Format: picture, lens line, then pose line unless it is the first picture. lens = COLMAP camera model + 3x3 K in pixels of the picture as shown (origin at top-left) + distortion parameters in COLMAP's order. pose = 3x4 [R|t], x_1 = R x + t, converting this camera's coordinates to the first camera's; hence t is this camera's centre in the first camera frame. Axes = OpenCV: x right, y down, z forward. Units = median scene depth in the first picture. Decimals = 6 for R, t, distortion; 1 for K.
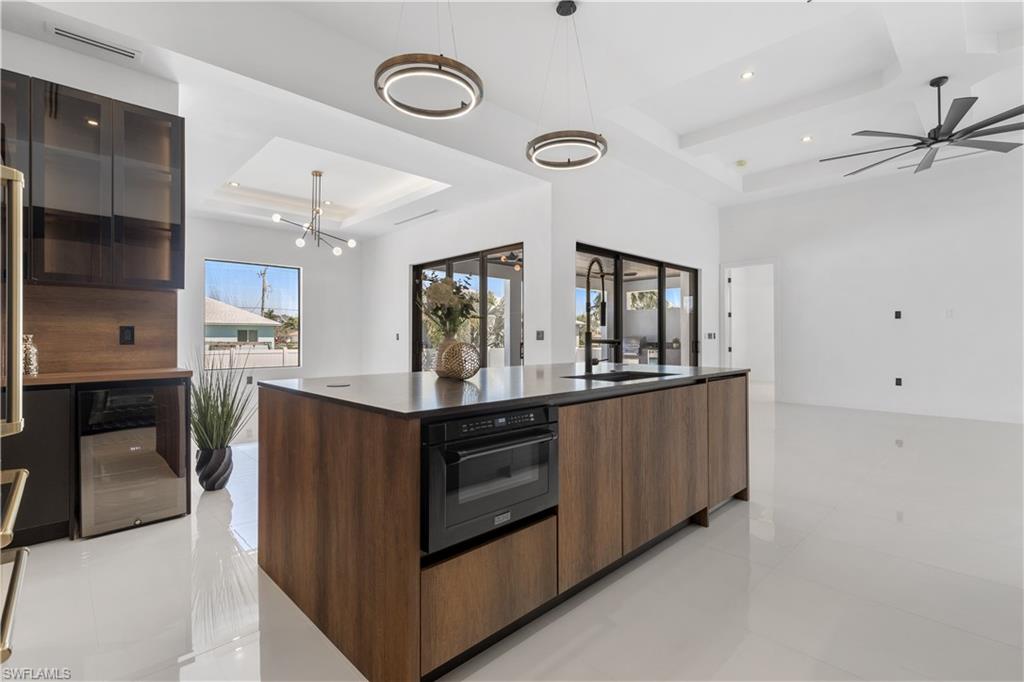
lens RADIAL K [[475.5, 0, 516.4], [0, 475.5, 334.5], [0, 0, 1]] dist [0.003786, 0.000148]
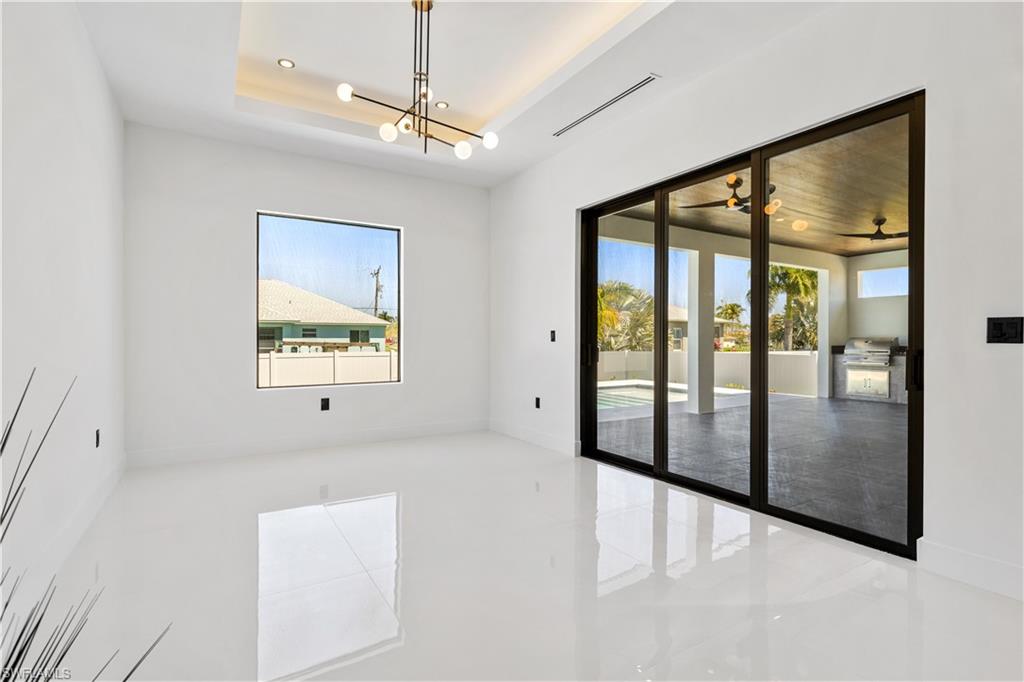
lens RADIAL K [[496.8, 0, 512.0], [0, 496.8, 341.0], [0, 0, 1]] dist [0.000466, 0.000014]
pose [[0.973821, 0.002558, -0.227302, -0.198305], [-0.000149, 0.999944, 0.010616, 0.005712], [0.227316, -0.010304, 0.973766, 0.485557]]
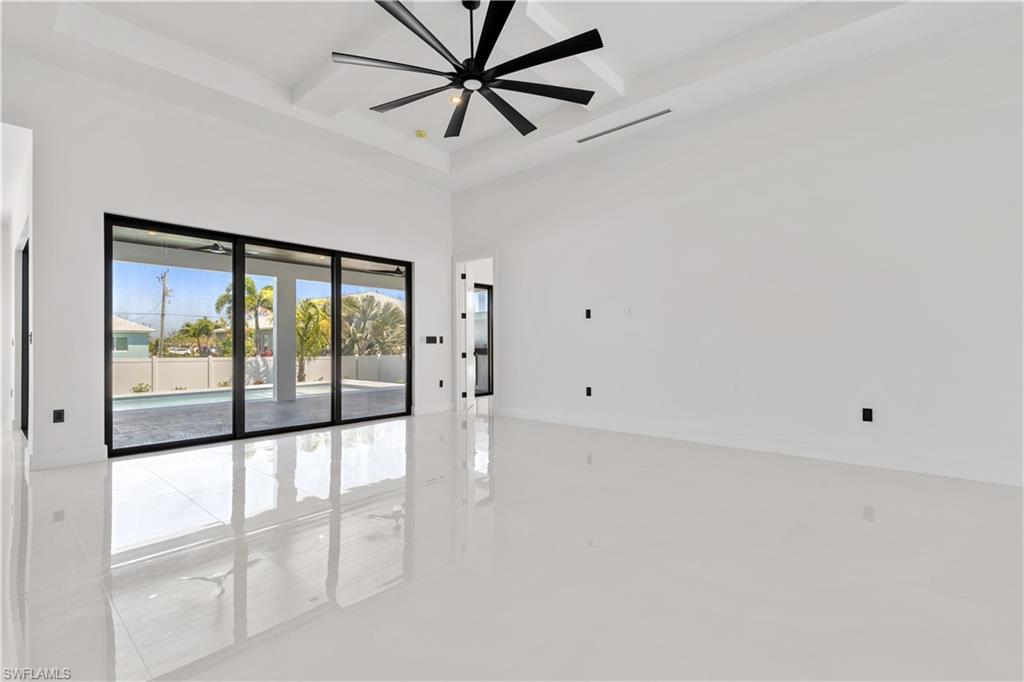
lens RADIAL K [[464.8, 0, 515.6], [0, 464.8, 342.2], [0, 0, 1]] dist [0.000783, 0.000163]
pose [[0.996176, -0.004204, 0.087269, 0.630838], [0.004025, 0.999989, 0.002231, 0.007351], [-0.087277, -0.001871, 0.996182, 0.188487]]
